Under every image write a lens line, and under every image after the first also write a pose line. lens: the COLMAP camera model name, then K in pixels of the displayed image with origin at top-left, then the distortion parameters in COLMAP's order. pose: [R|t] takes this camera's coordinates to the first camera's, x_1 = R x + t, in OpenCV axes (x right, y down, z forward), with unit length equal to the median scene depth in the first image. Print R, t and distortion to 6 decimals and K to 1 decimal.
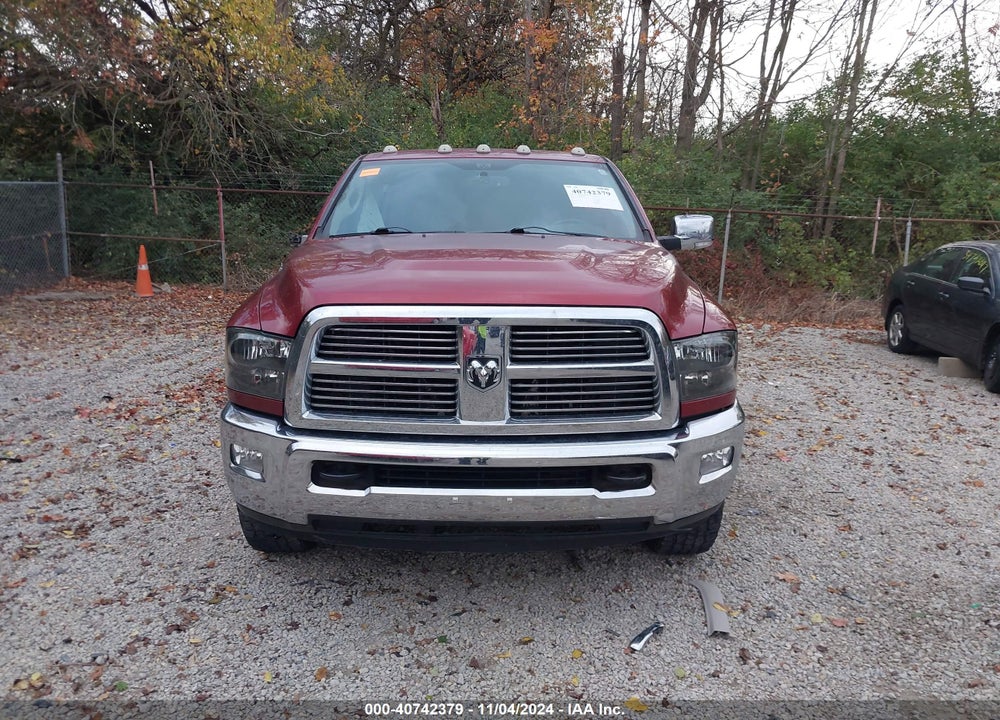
lens RADIAL K [[795.8, 0, 480.6], [0, 795.8, 363.3], [0, 0, 1]] dist [0.005993, 0.003040]
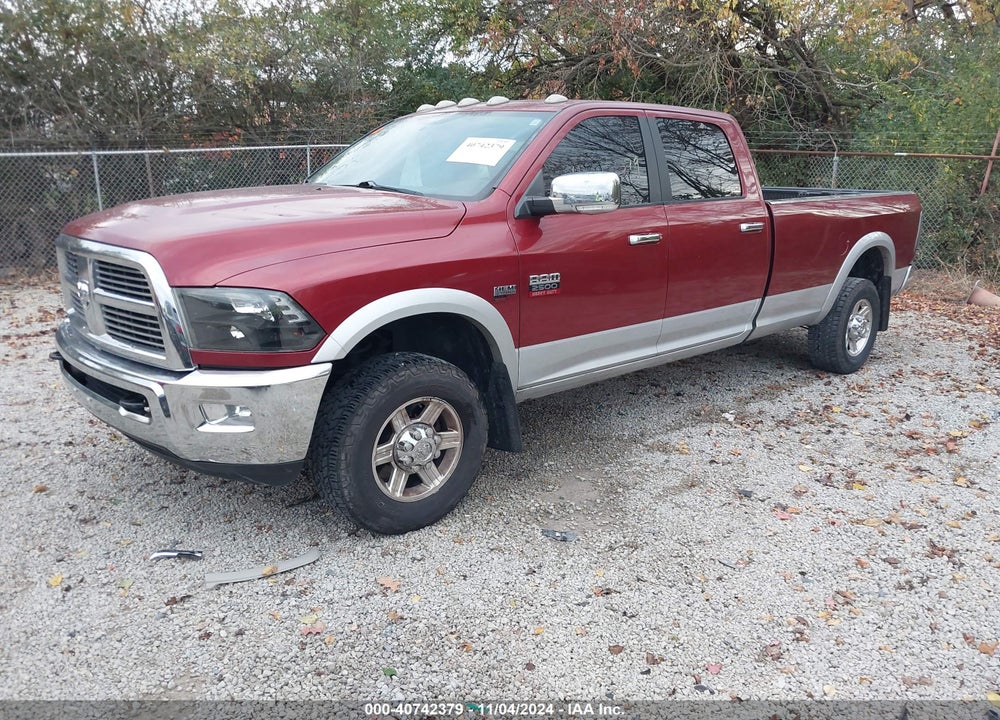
lens RADIAL K [[795.8, 0, 480.6], [0, 795.8, 363.3], [0, 0, 1]] dist [0.005993, 0.003040]
pose [[0.663229, 0.179350, -0.726609, 0.858668], [-0.140012, 0.983455, 0.114948, -0.073854], [0.735203, 0.025497, 0.677367, 0.379635]]
